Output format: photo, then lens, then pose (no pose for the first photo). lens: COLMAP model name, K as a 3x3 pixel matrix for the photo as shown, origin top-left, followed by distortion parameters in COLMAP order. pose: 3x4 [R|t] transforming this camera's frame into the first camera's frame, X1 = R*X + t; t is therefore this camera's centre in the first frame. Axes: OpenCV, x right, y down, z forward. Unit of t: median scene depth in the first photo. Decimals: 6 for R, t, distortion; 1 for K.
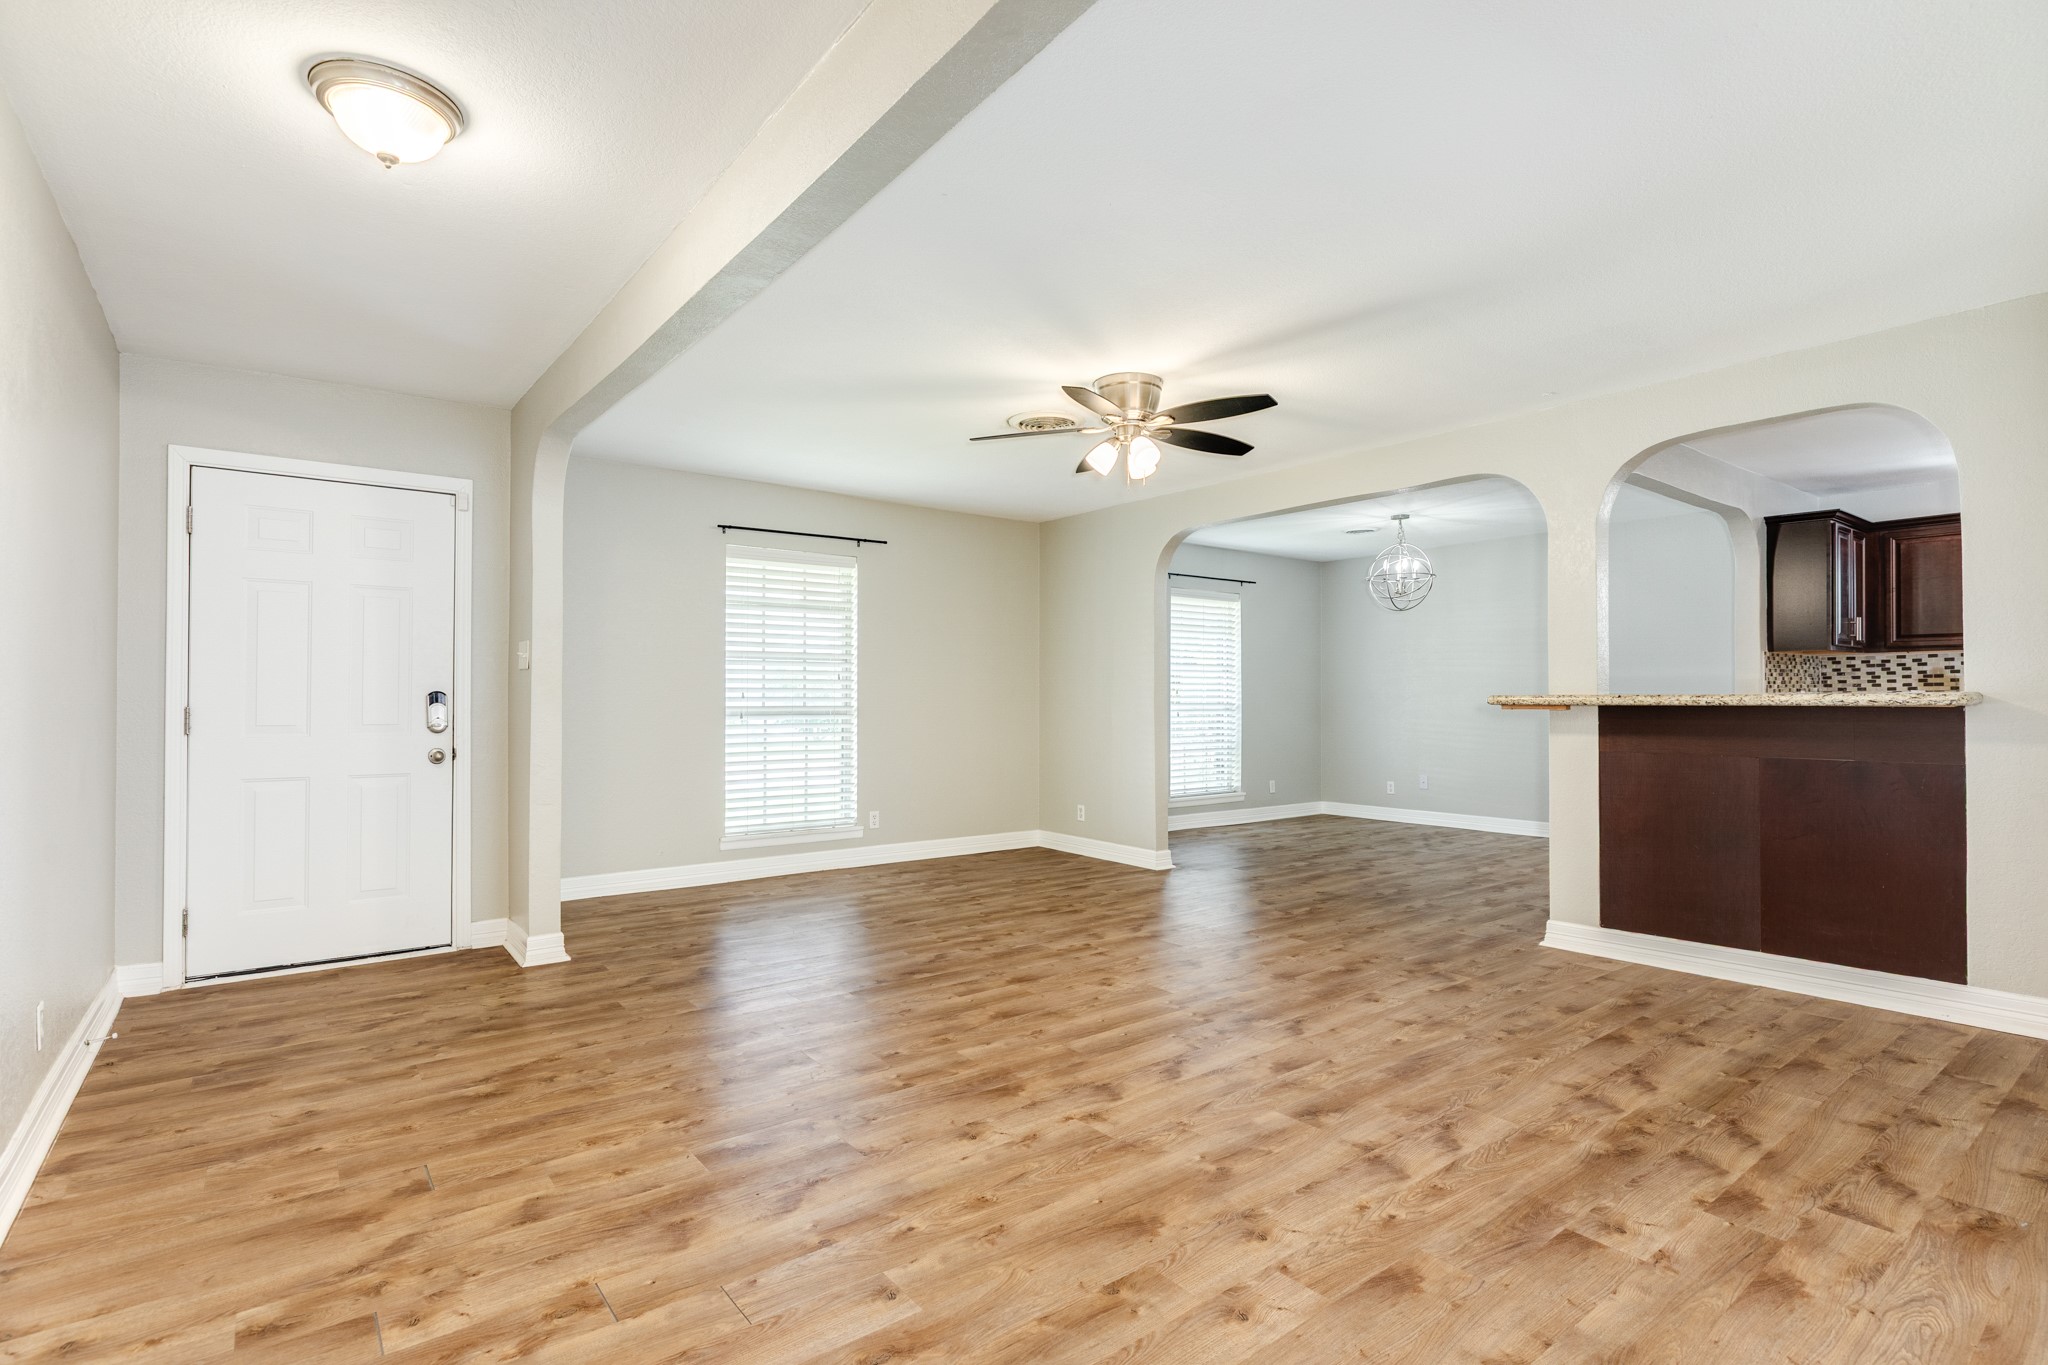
lens RADIAL K [[977.3, 0, 1024.0], [0, 977.3, 682.5], [0, 0, 1]] dist [-0.002325, -0.000375]
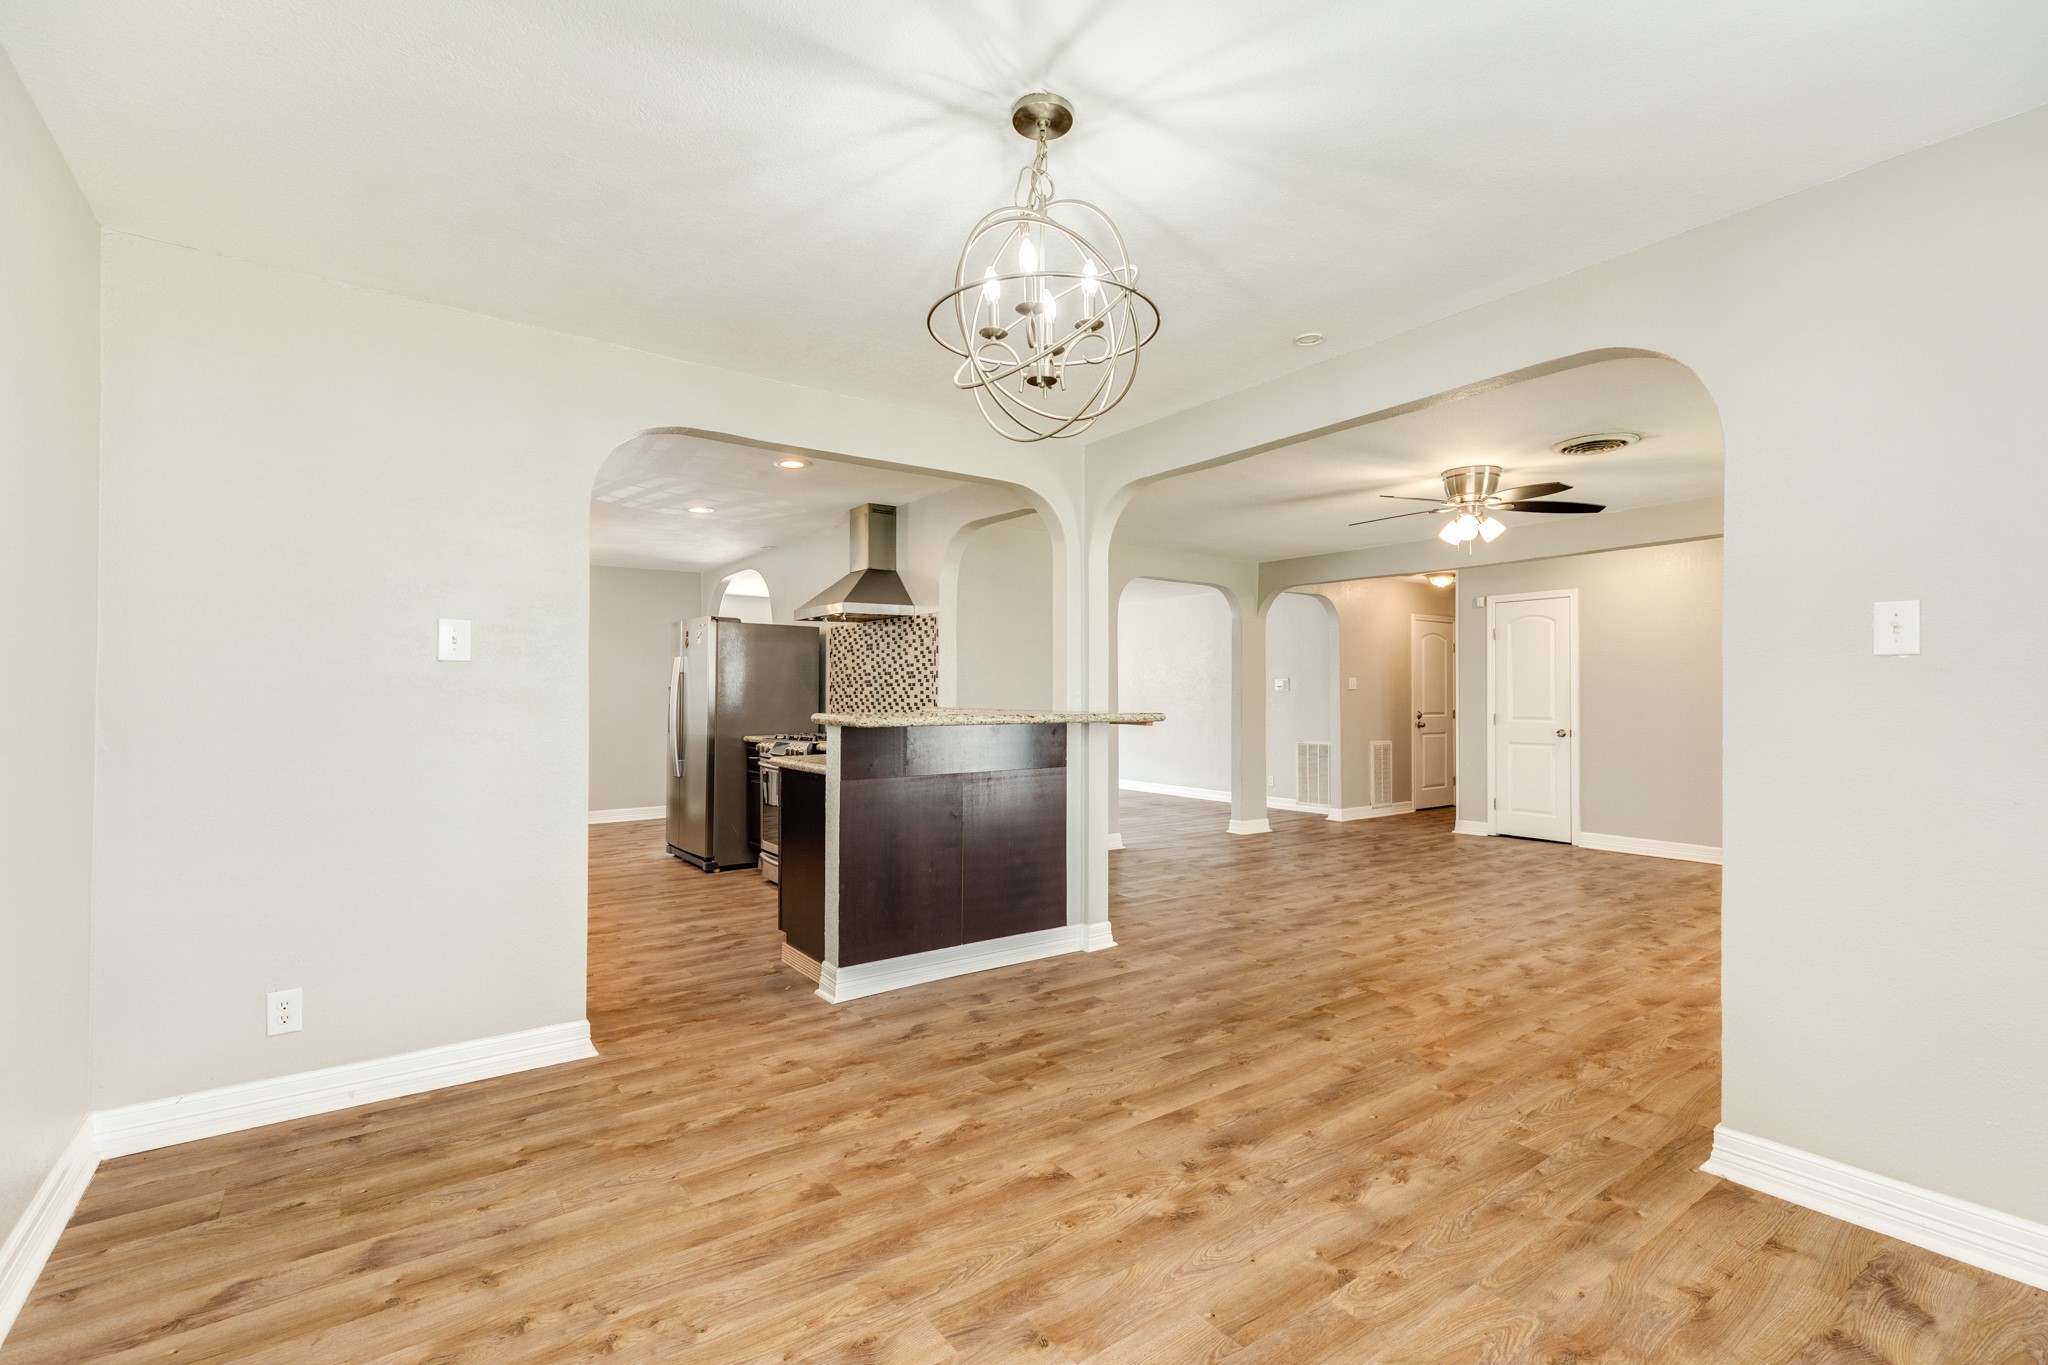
lens RADIAL K [[912.6, 0, 1023.2], [0, 912.6, 687.6], [0, 0, 1]] dist [0.005855, -0.001121]
pose [[-0.999705, -0.000189, 0.024268, 0.749167], [-0.000785, 0.999699, -0.024535, 0.011982], [-0.024256, -0.024547, -0.999404, 2.471165]]
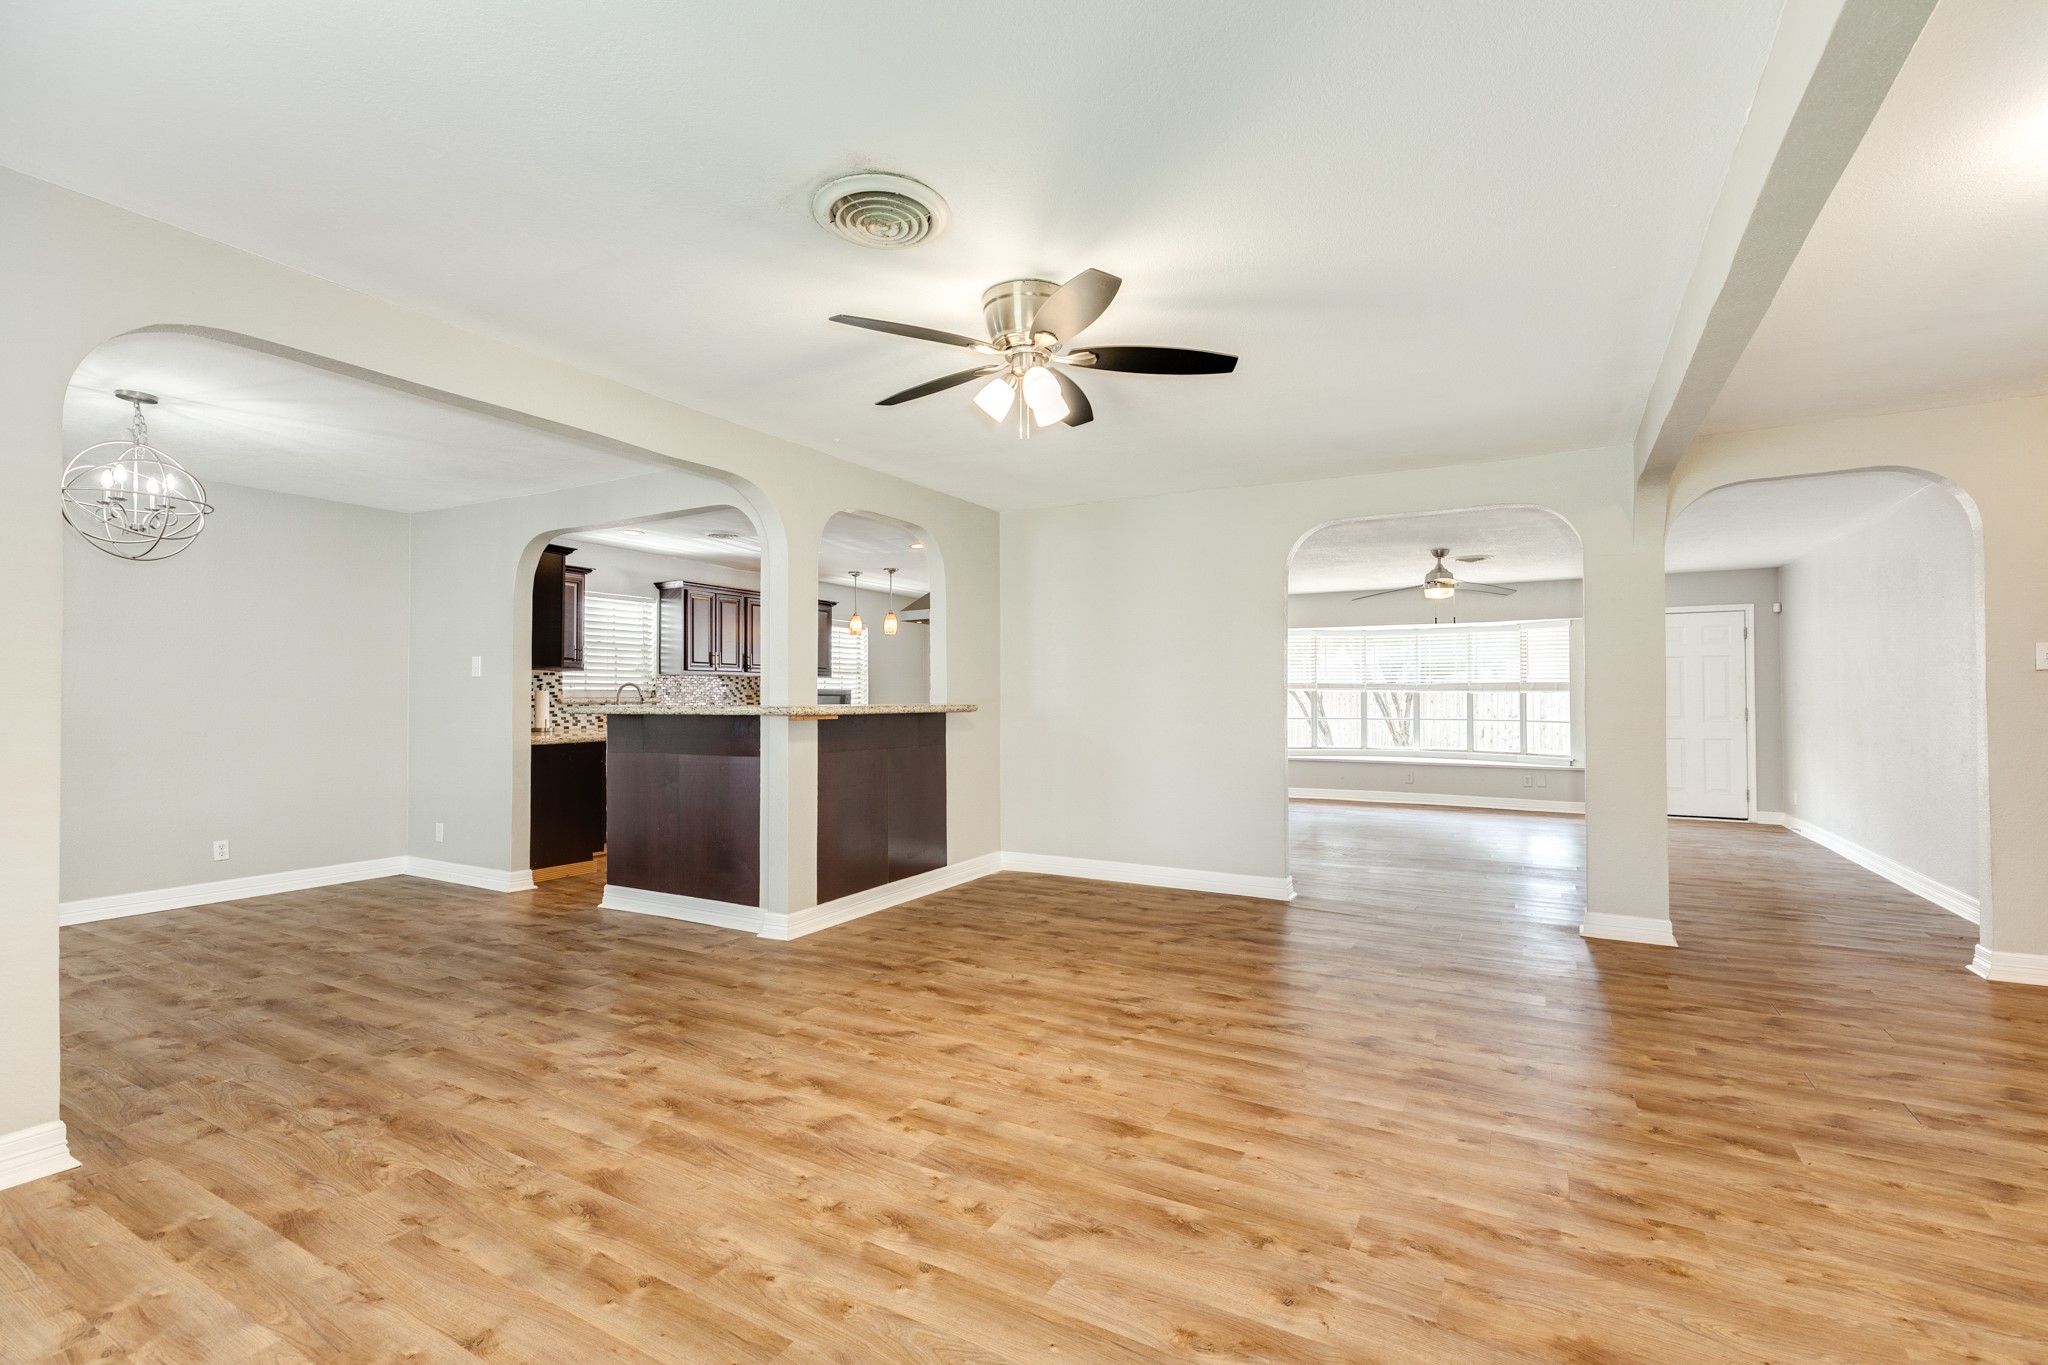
lens RADIAL K [[912.6, 0, 1023.2], [0, 912.6, 687.6], [0, 0, 1]] dist [0.005855, -0.001121]
pose [[-0.388489, 0.017050, 0.921295, -0.606690], [-0.010959, 0.999673, -0.023122, 0.015346], [-0.921388, -0.019079, -0.388175, 1.416787]]
